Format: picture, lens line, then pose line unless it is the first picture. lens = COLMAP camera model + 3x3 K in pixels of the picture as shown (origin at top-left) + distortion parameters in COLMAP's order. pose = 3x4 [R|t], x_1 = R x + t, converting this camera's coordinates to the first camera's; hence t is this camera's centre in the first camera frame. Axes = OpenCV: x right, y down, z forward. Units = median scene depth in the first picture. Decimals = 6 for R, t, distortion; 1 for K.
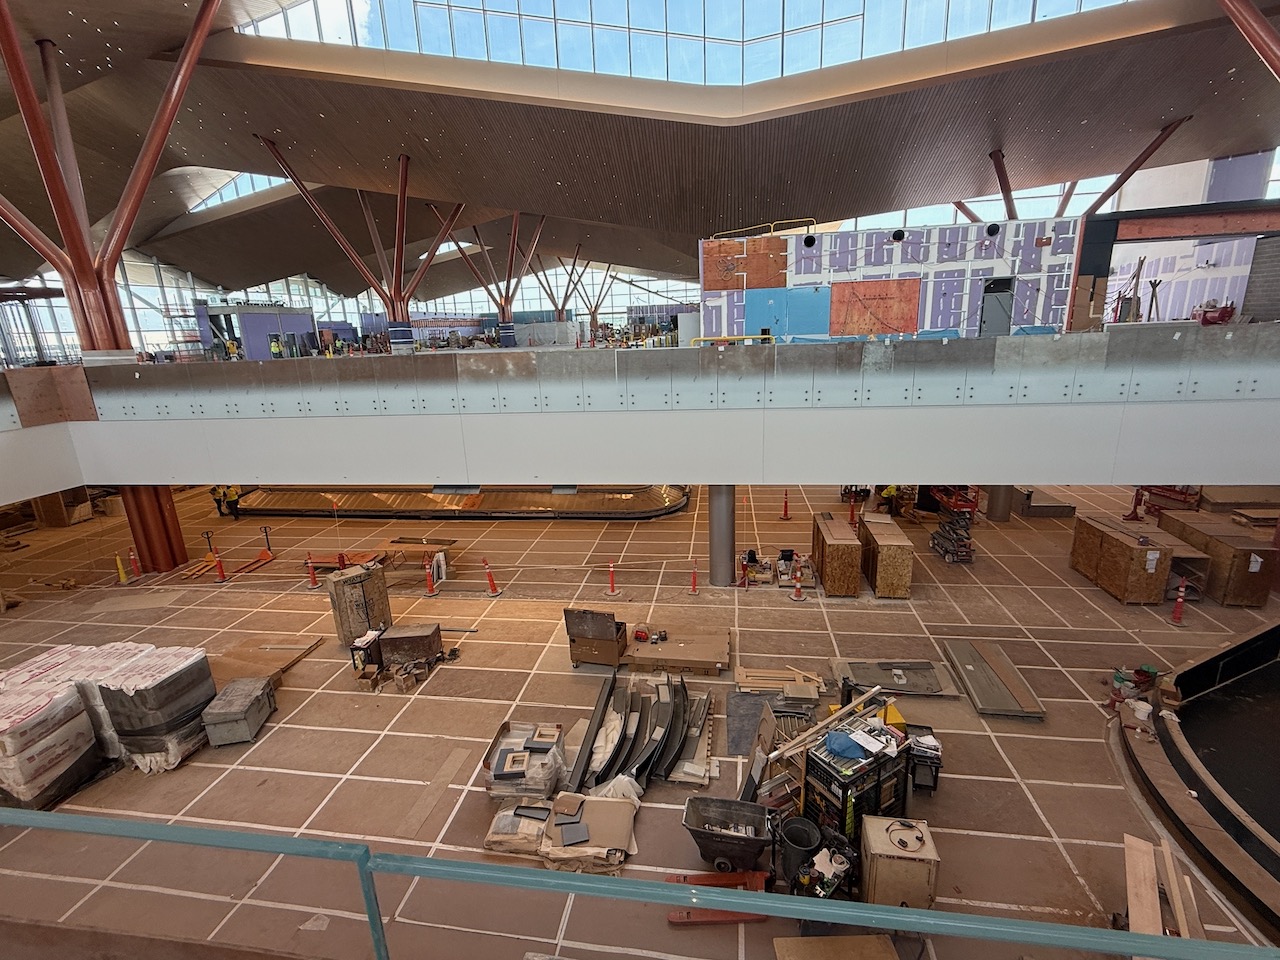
lens RADIAL K [[568.1, 0, 643.4], [0, 568.1, 483.9], [0, 0, 1]] dist [0.002542, 0.000193]
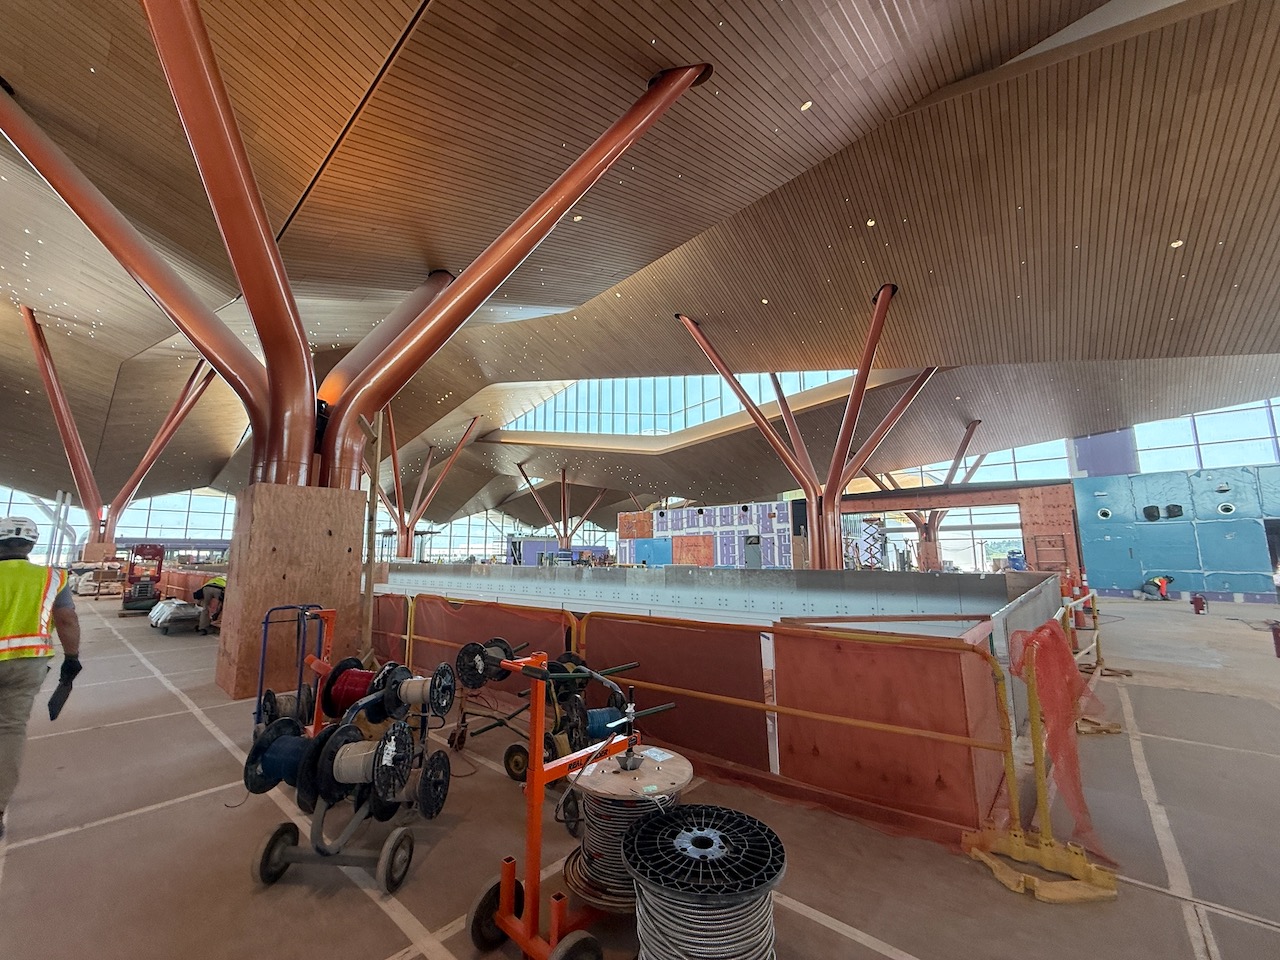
lens RADIAL K [[512.5, 0, 639.5], [0, 512.5, 479.2], [0, 0, 1]] dist [0.001072, 0.000175]
pose [[0.843435, -0.041167, -0.535651, 1.122453], [-0.174745, 0.921818, -0.345998, 0.048599], [0.508017, 0.385430, 0.770300, -0.340521]]
